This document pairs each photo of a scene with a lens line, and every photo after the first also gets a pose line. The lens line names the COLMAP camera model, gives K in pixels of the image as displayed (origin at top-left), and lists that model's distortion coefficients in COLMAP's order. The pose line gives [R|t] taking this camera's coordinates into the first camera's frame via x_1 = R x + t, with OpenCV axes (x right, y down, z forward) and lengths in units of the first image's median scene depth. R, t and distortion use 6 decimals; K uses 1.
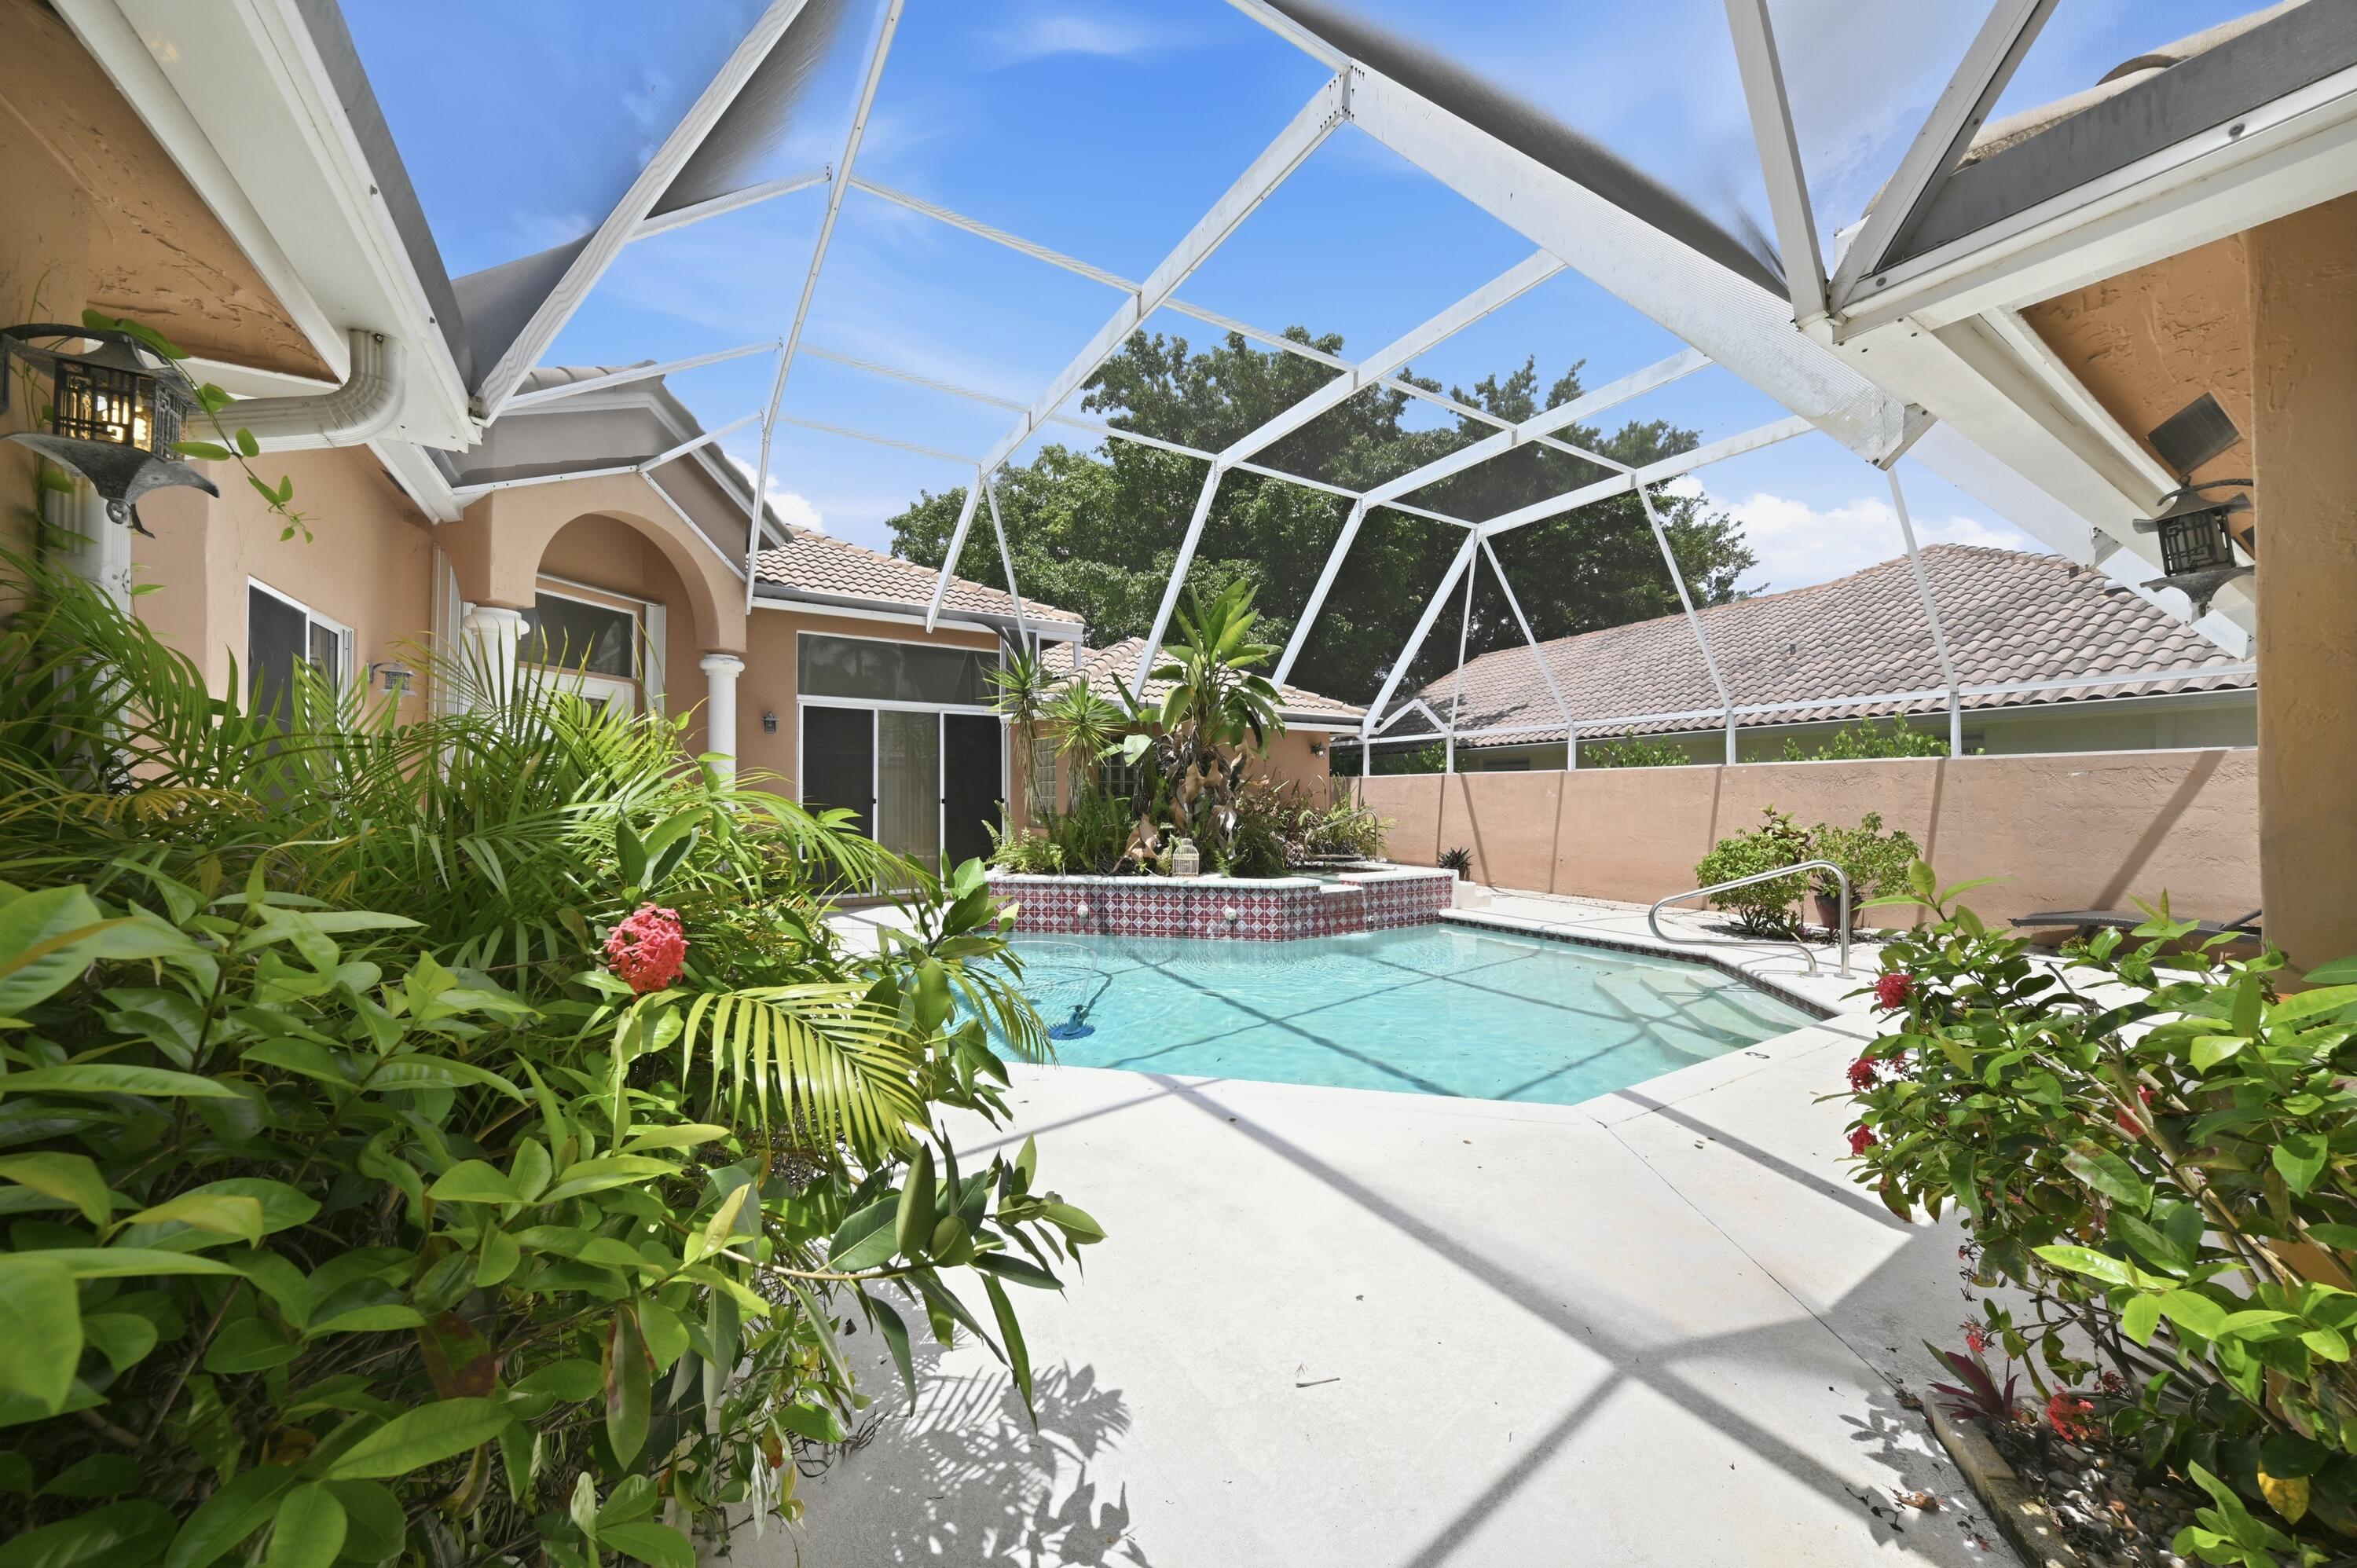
lens RADIAL K [[811.3, 0, 1156.1], [0, 811.3, 799.0], [0, 0, 1]] dist [-0.008015, 0.000196]
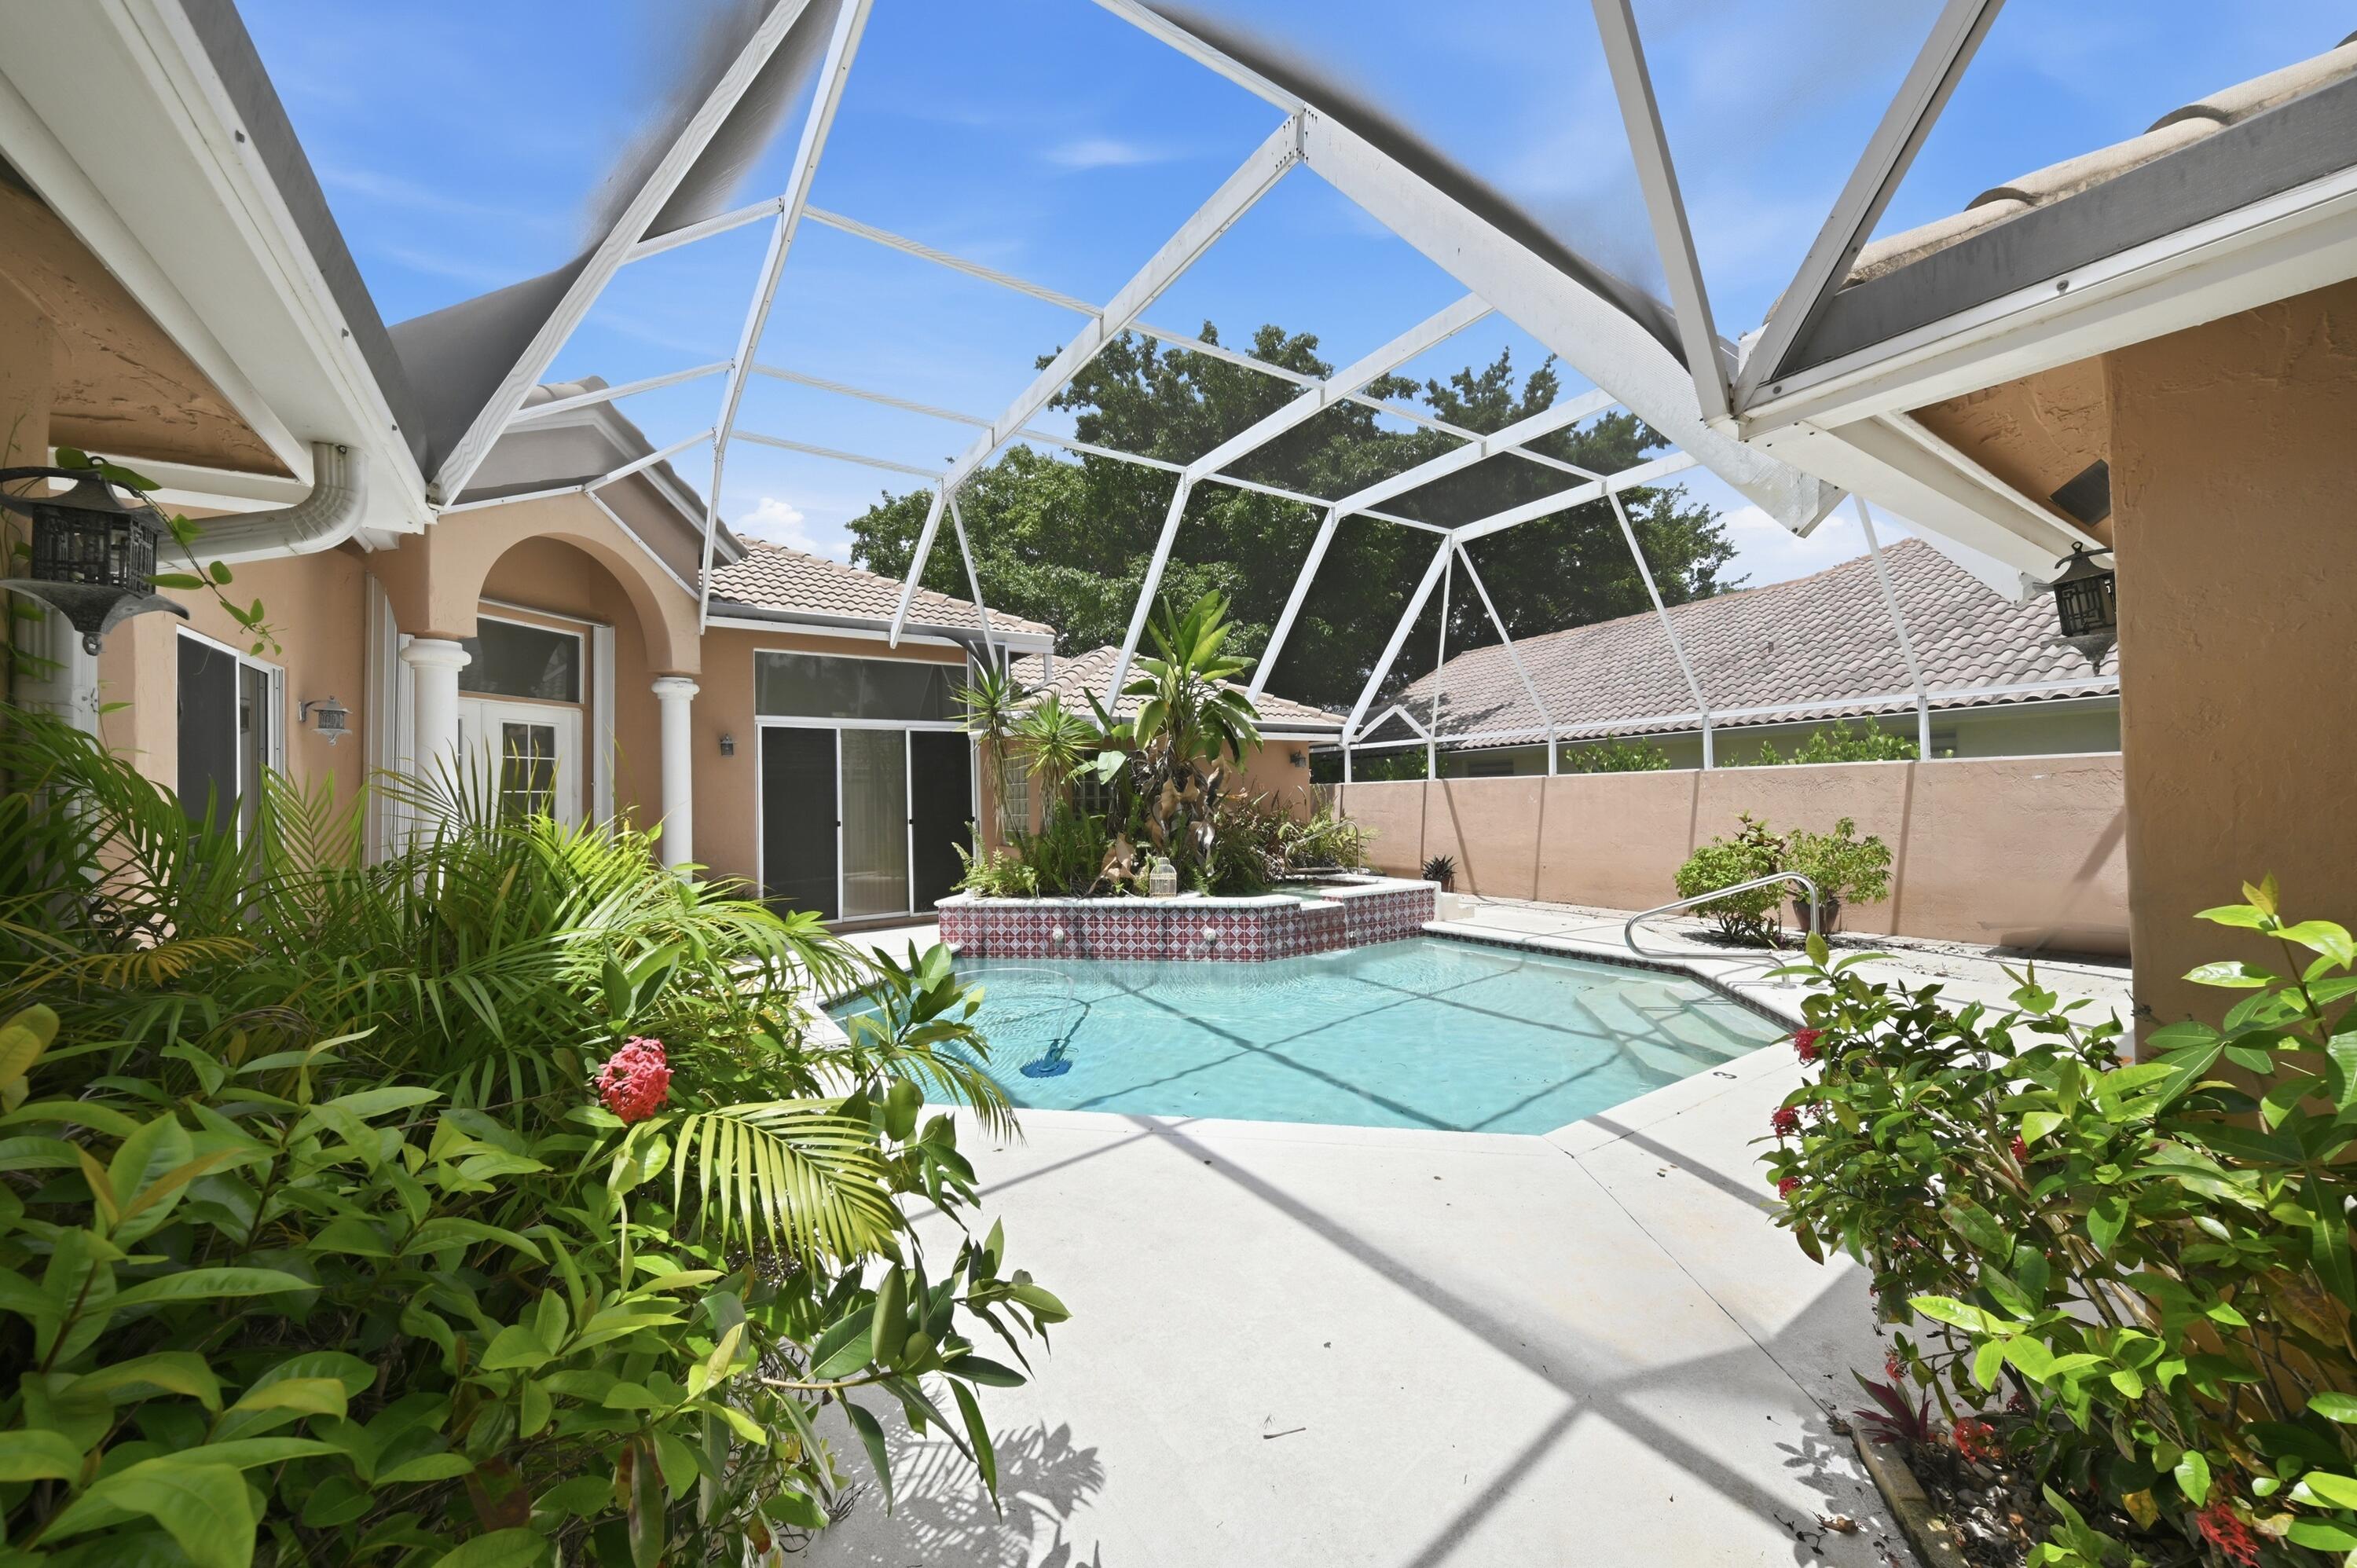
lens RADIAL K [[846.6, 0, 1163.8], [0, 846.6, 793.3], [0, 0, 1]] dist [-0.007111, -0.000552]
pose [[0.999229, -0.020648, 0.033379, 0.006229], [0.020920, 0.999751, -0.007824, -0.022710], [-0.033209, 0.008516, 0.999412, -0.020093]]
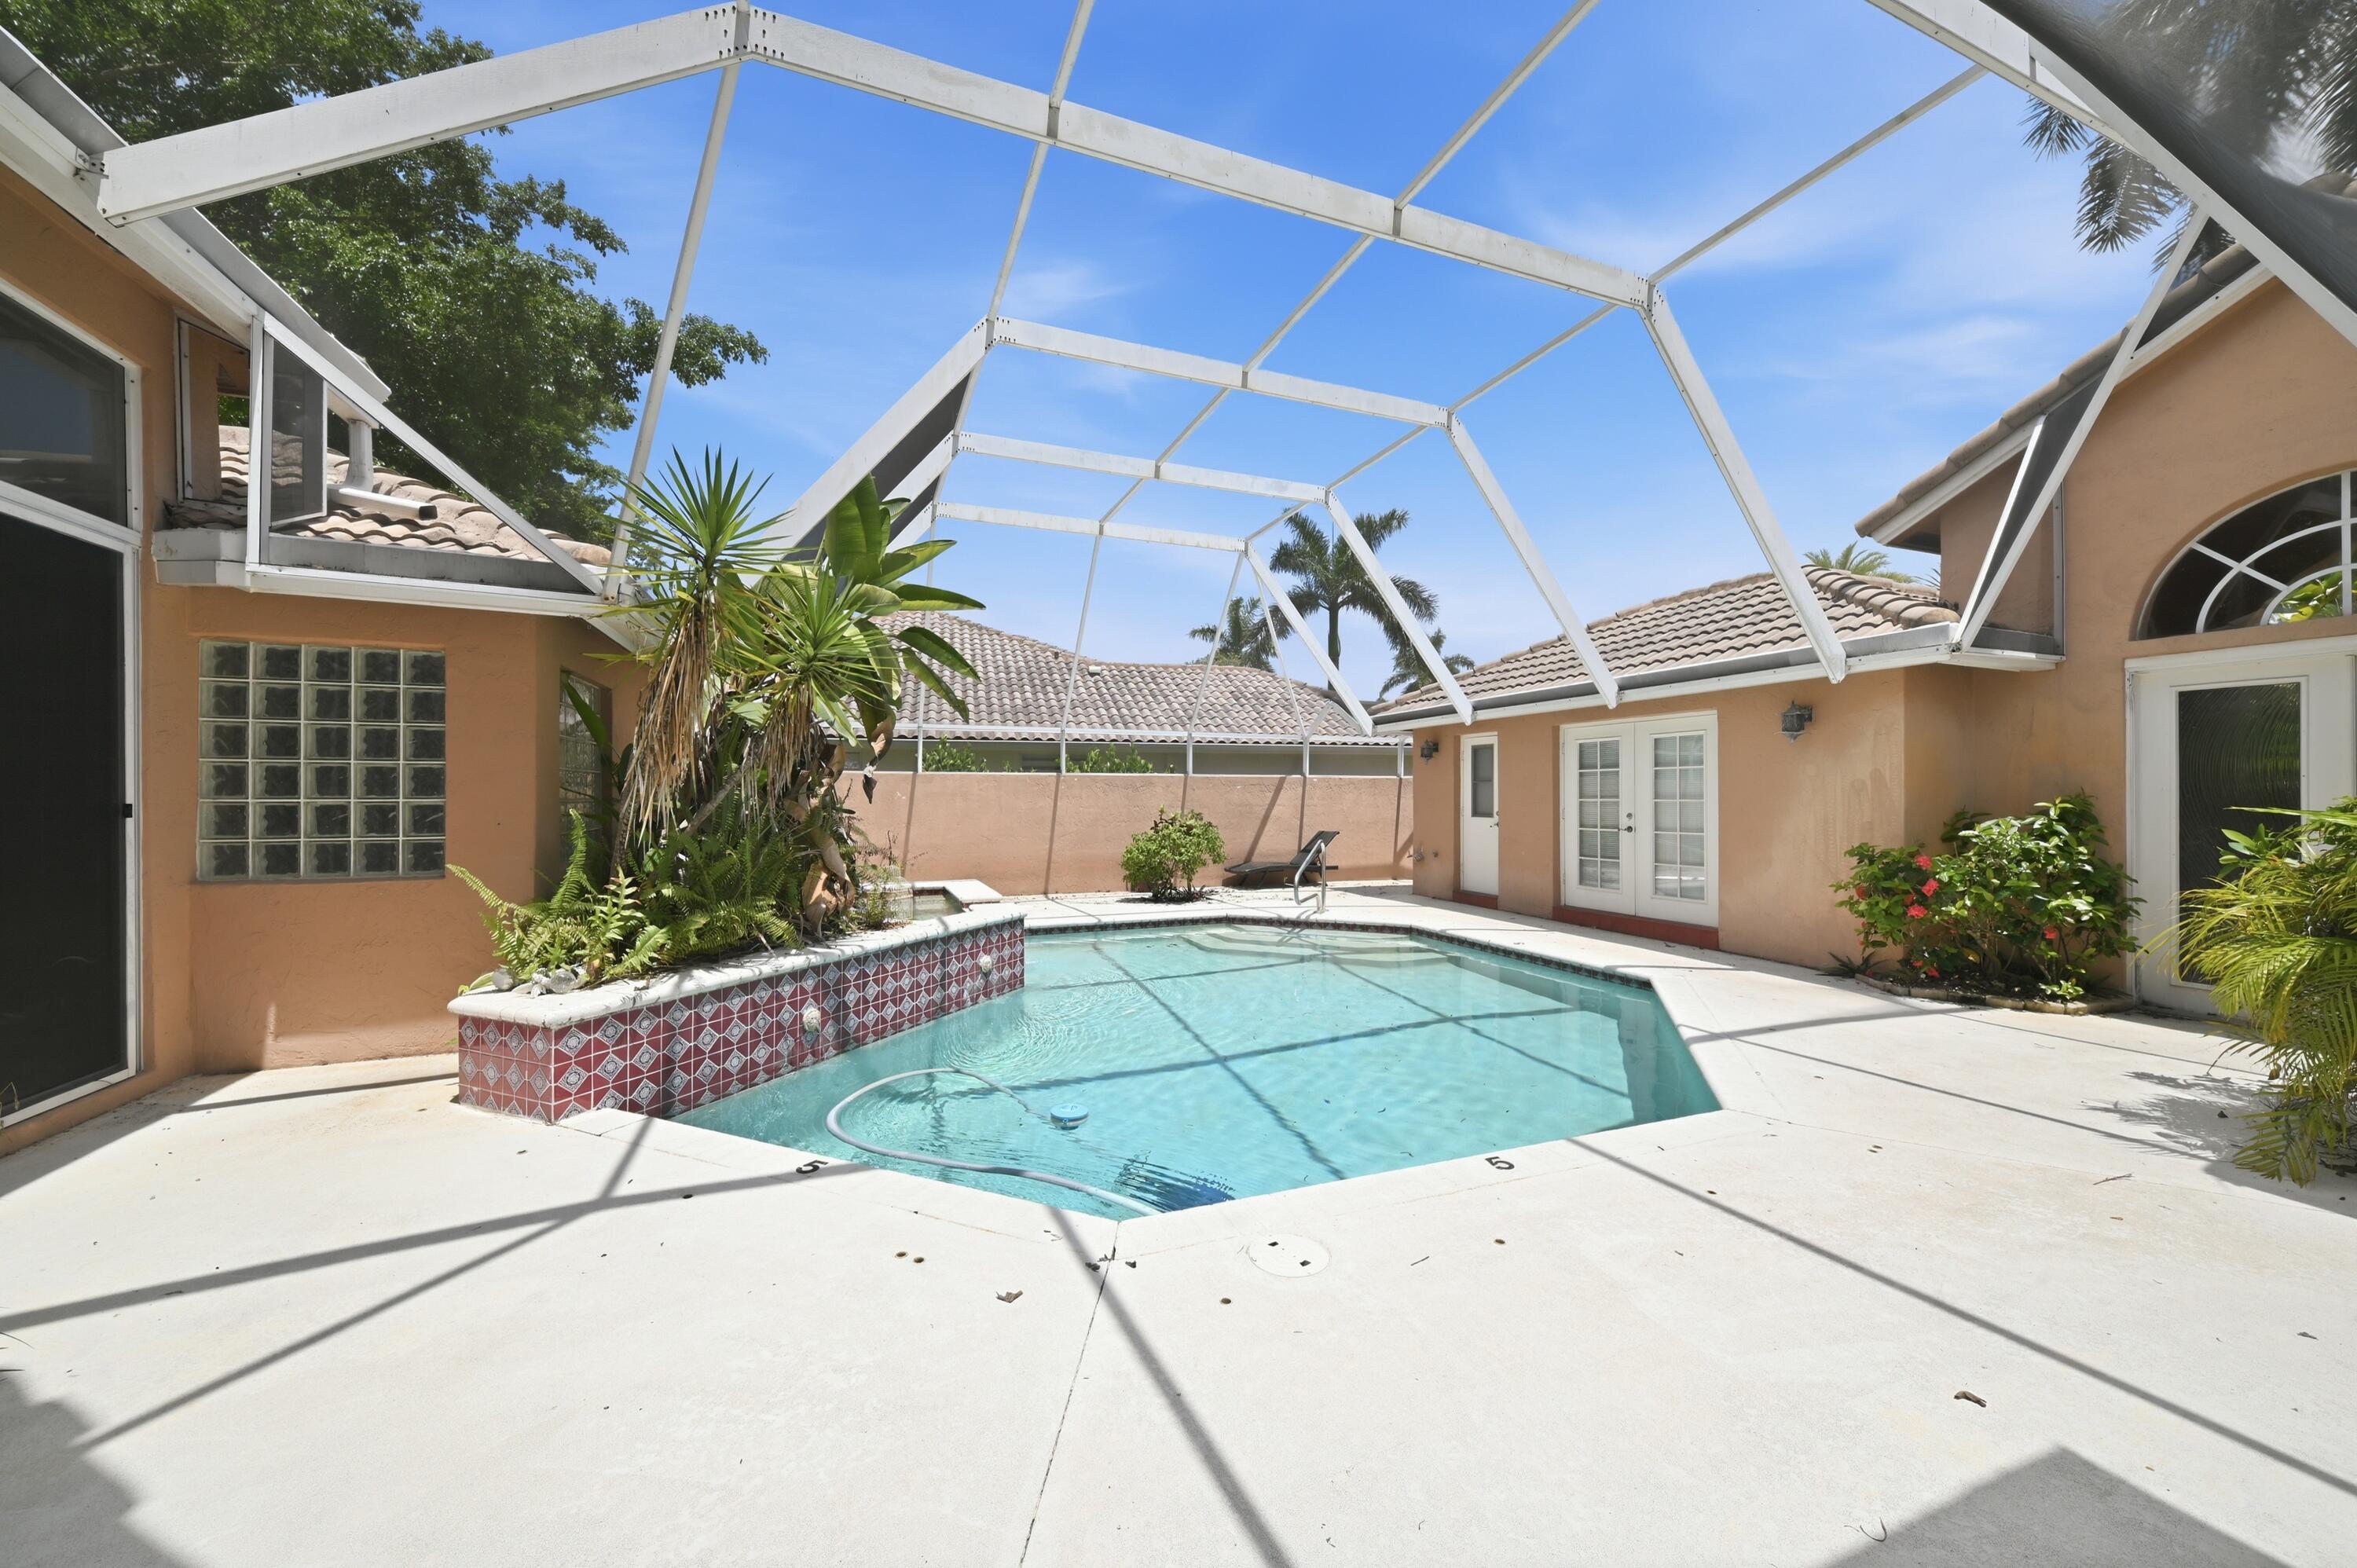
lens RADIAL K [[846.6, 0, 1163.8], [0, 846.6, 793.3], [0, 0, 1]] dist [-0.007111, -0.000552]
pose [[0.169810, 0.007584, 0.985448, -0.647916], [-0.001157, 0.999971, -0.007497, -0.003339], [-0.985476, 0.000133, 0.169814, 0.753586]]
